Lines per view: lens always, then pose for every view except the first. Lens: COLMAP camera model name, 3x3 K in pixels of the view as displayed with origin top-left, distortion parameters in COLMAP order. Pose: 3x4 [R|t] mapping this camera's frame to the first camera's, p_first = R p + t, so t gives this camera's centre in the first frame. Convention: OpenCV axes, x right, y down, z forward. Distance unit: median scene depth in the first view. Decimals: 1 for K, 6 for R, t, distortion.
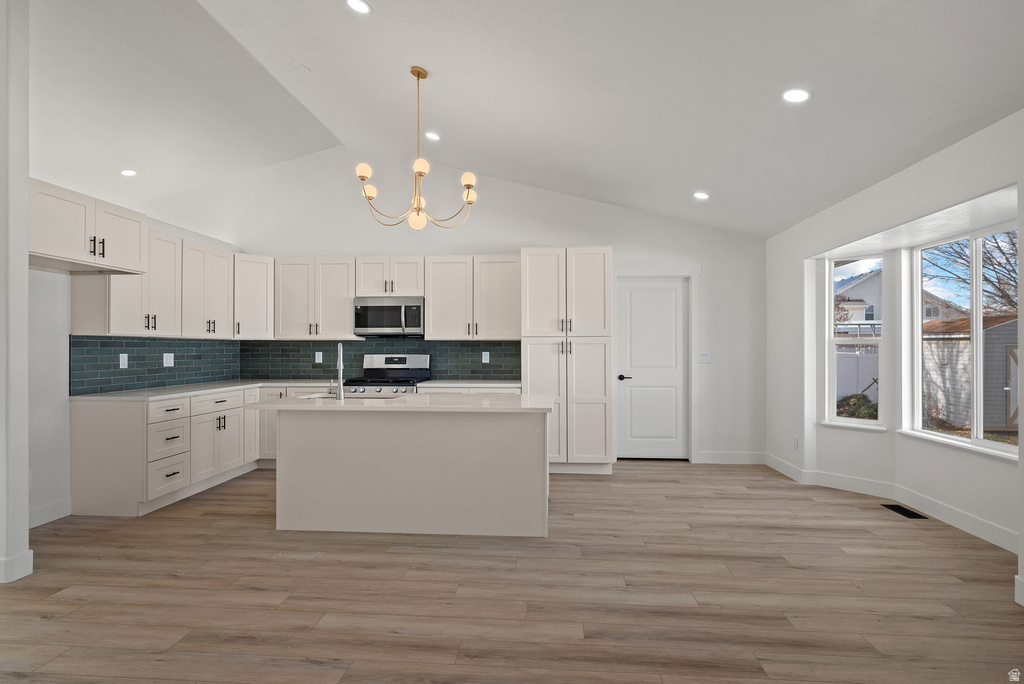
lens RADIAL K [[524.1, 0, 517.3], [0, 524.1, 346.3], [0, 0, 1]] dist [0.000224, -0.000460]
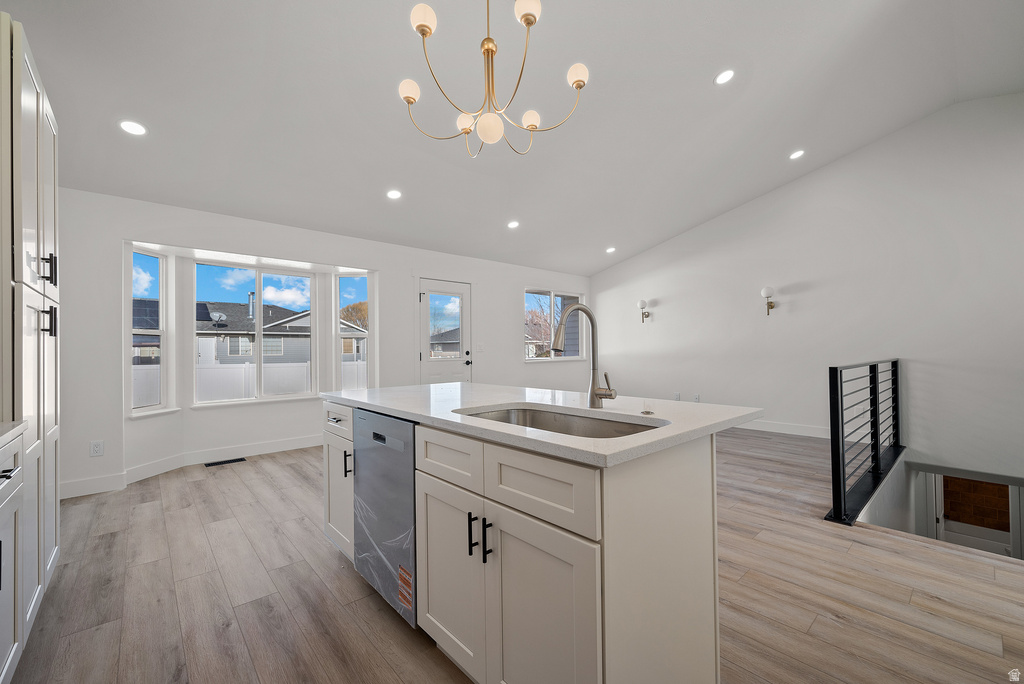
lens RADIAL K [[423.5, 0, 512.0], [0, 423.5, 342.0], [0, 0, 1]] dist [-0.003358, -0.000377]
pose [[-0.721879, 0.019507, 0.691744, -0.416594], [0.007094, 0.999759, -0.020790, 0.028547], [-0.691983, -0.010100, -0.721844, 0.988306]]
